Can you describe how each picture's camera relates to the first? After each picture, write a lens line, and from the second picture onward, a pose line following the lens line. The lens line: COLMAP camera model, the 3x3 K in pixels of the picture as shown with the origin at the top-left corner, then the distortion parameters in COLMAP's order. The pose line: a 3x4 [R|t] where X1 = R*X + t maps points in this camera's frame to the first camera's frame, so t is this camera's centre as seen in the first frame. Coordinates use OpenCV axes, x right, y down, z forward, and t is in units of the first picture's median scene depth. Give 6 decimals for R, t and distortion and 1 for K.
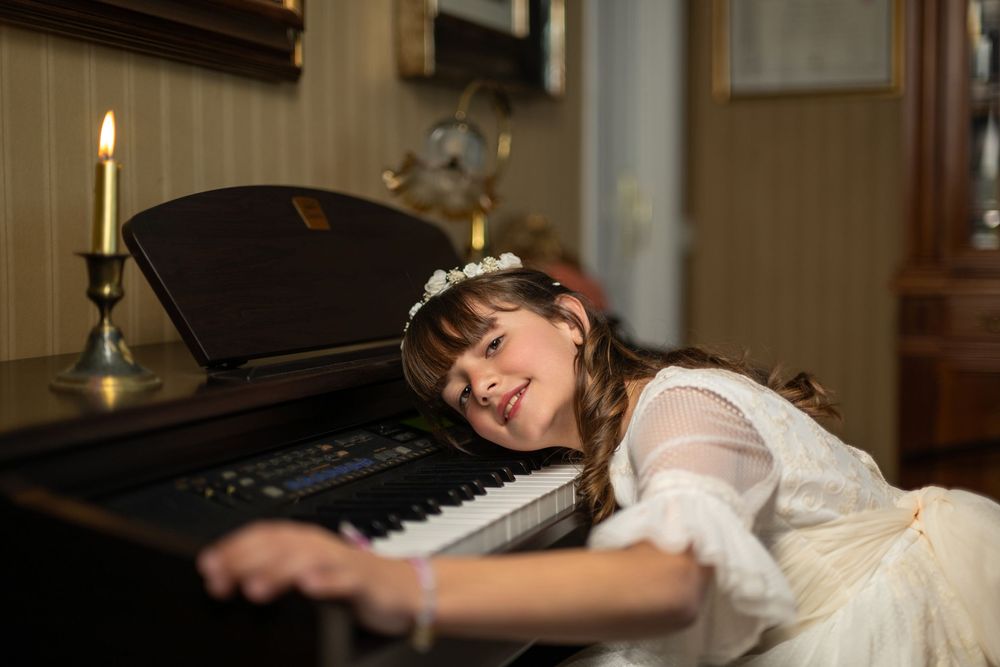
lens RADIAL K [[1436.0, 0, 499.8], [0, 1436.0, 332.8], [0, 0, 1]] dist [0.145404, 0.000000]
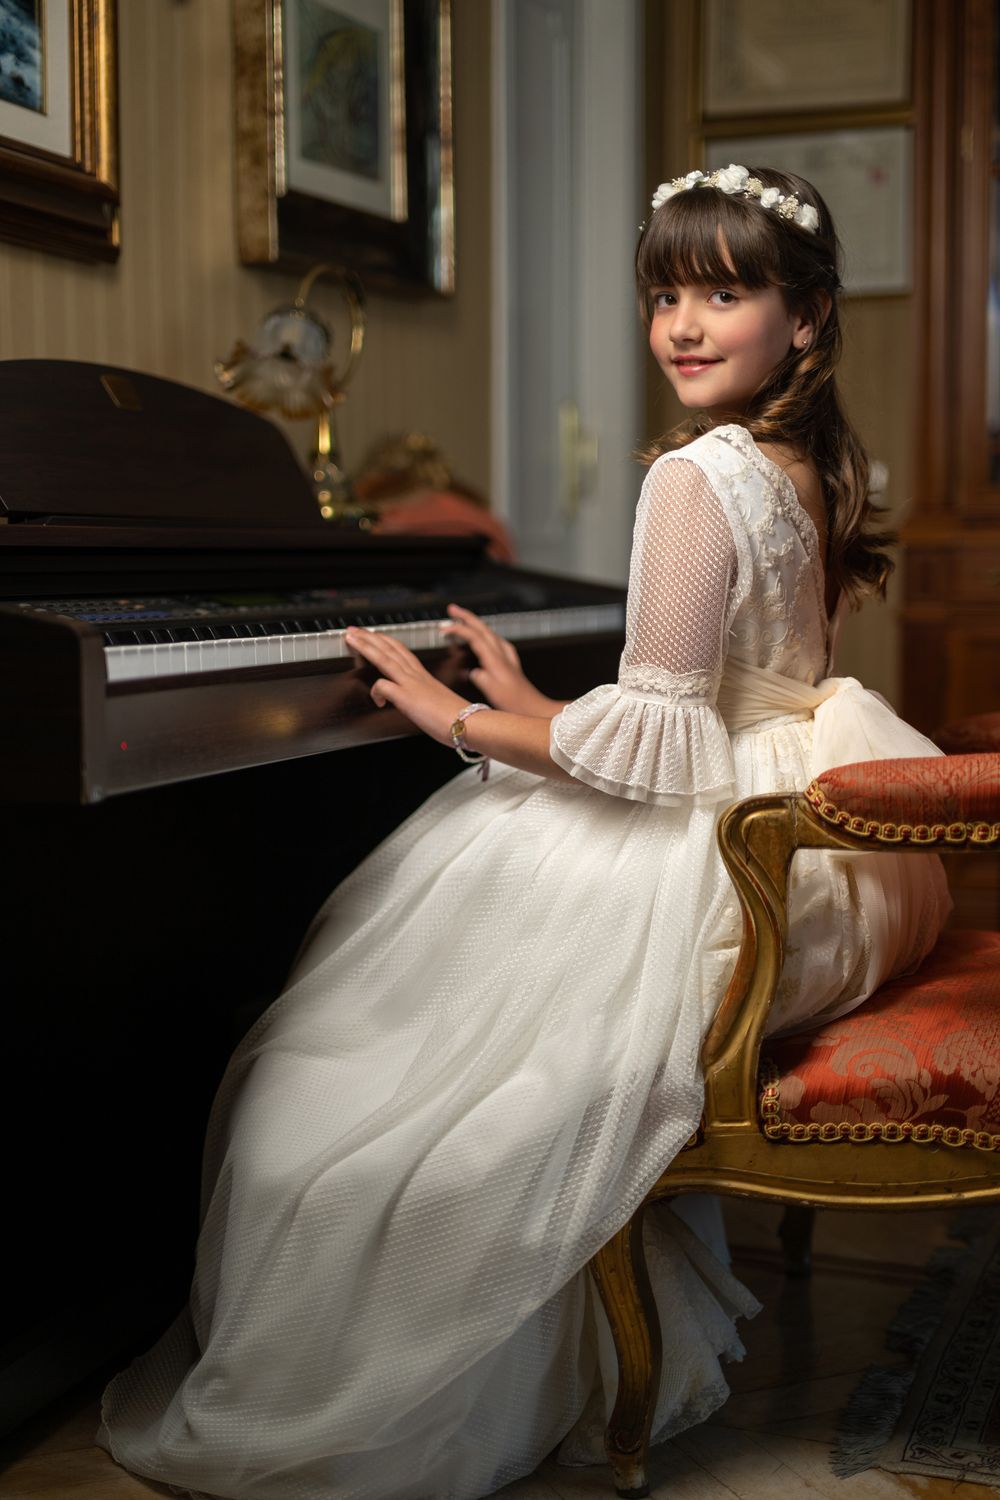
lens RADIAL K [[2154.0, 0, 500.6], [0, 2154.0, 751.0], [0, 0, 1]] dist [0.145404, 0.000000]
pose [[0.999966, -0.002234, -0.007954, 0.110111], [0.002422, 0.999717, 0.023658, 0.100789], [0.007898, -0.023677, 0.999688, -0.380067]]
